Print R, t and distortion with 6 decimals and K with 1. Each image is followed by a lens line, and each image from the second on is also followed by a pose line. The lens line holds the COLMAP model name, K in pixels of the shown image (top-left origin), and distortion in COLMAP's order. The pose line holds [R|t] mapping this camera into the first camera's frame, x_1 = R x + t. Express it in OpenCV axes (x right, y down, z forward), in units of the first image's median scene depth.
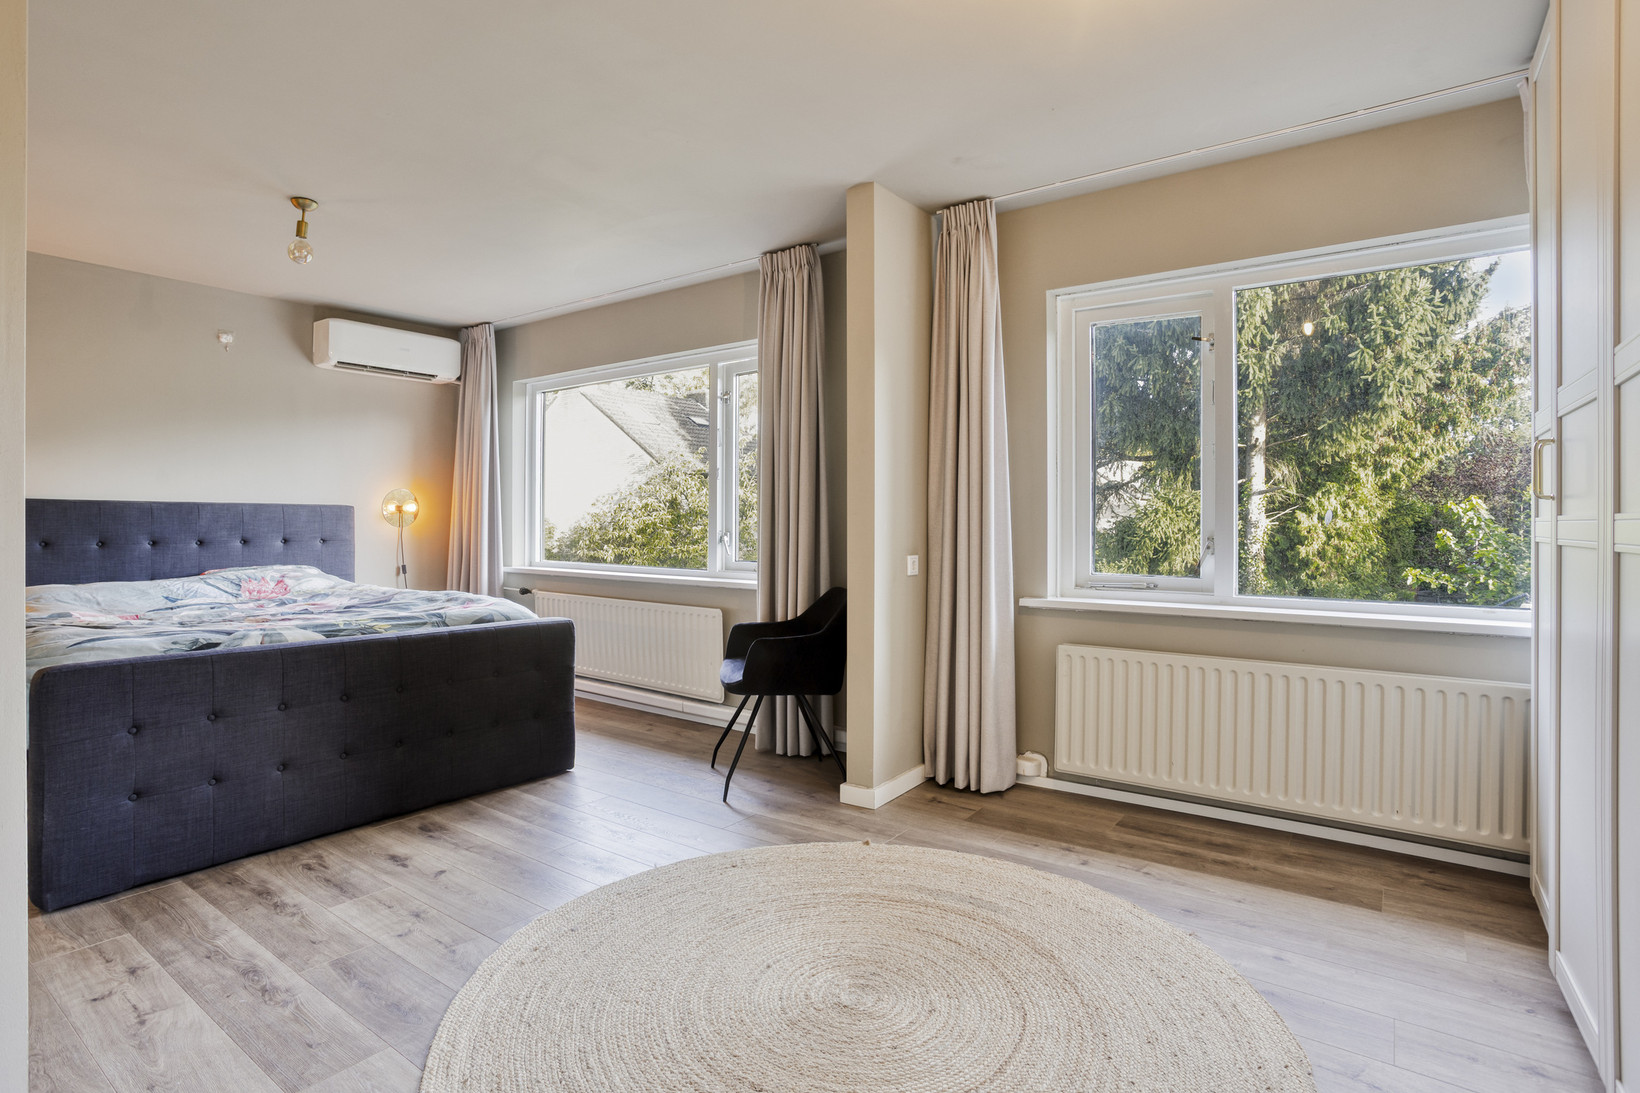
lens RADIAL K [[804.2, 0, 819.6], [0, 804.2, 526.5], [0, 0, 1]] dist [-0.064253, 0.037199]
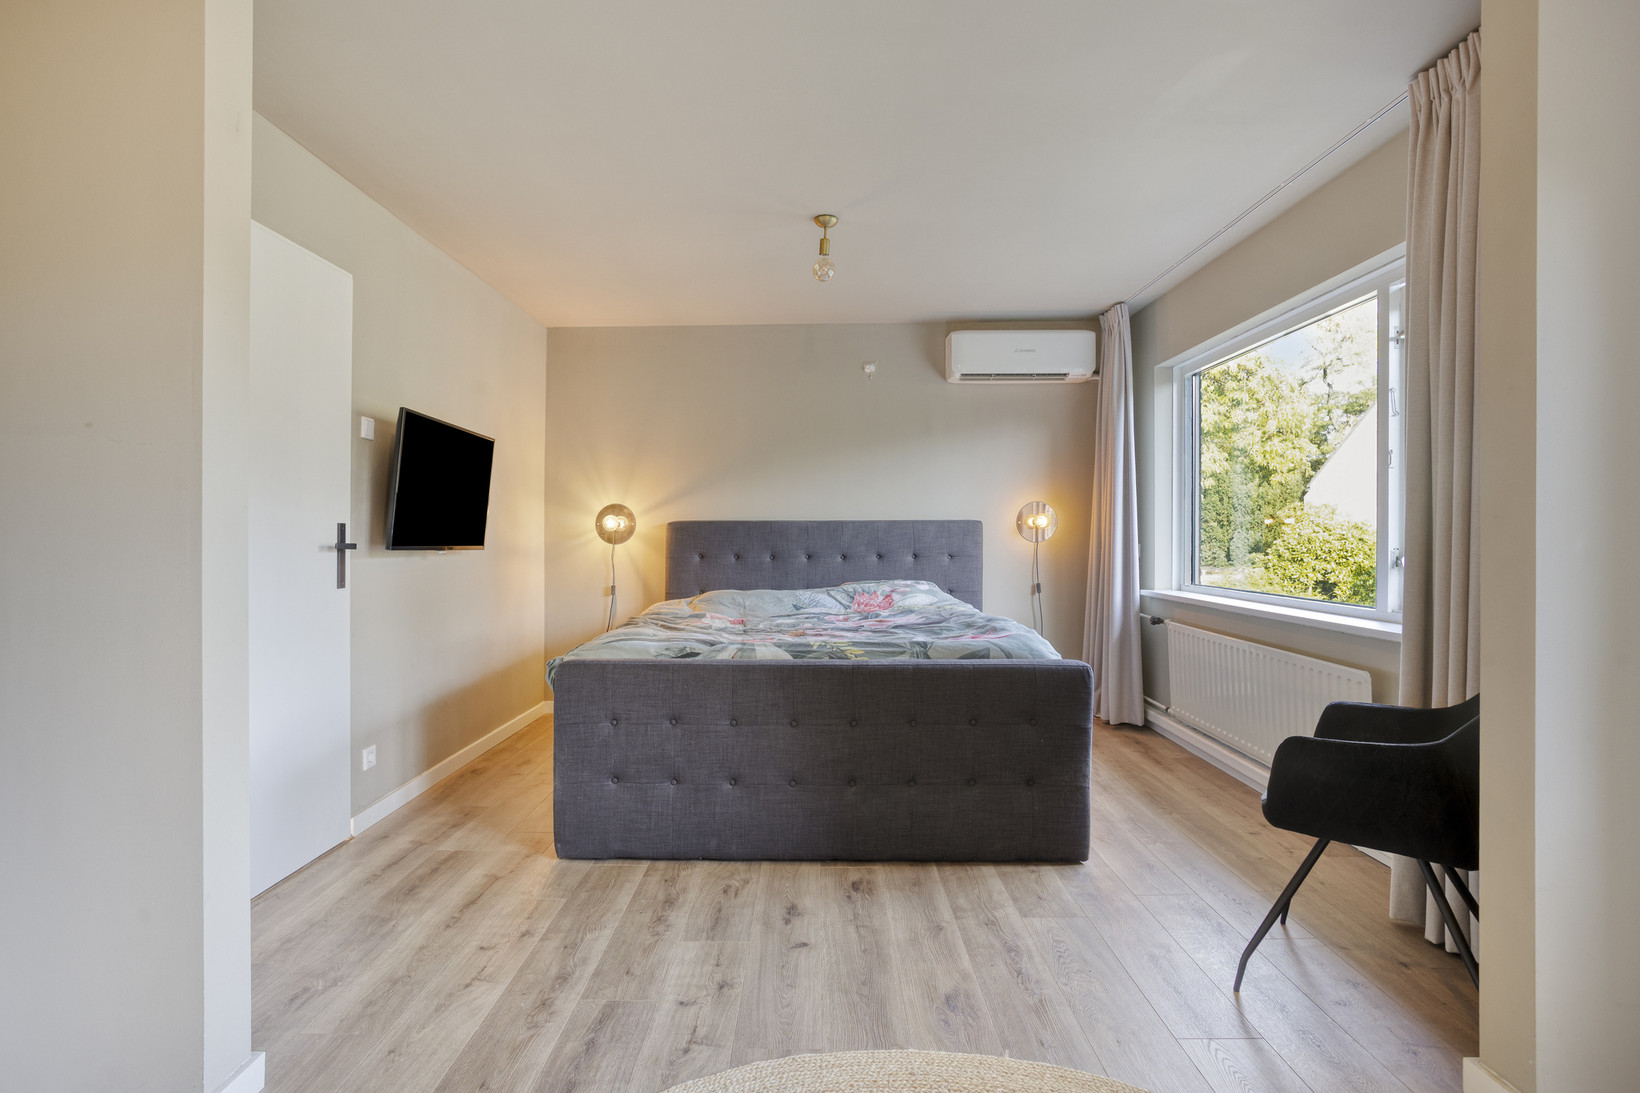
lens RADIAL K [[850.3, 0, 822.8], [0, 850.3, 541.4], [0, 0, 1]] dist [-0.046050, 0.035909]
pose [[0.593025, -0.000771, -0.805184, 0.235395], [0.002041, 0.999998, 0.000547, -0.003237], [0.805181, -0.001968, 0.593025, 0.400147]]
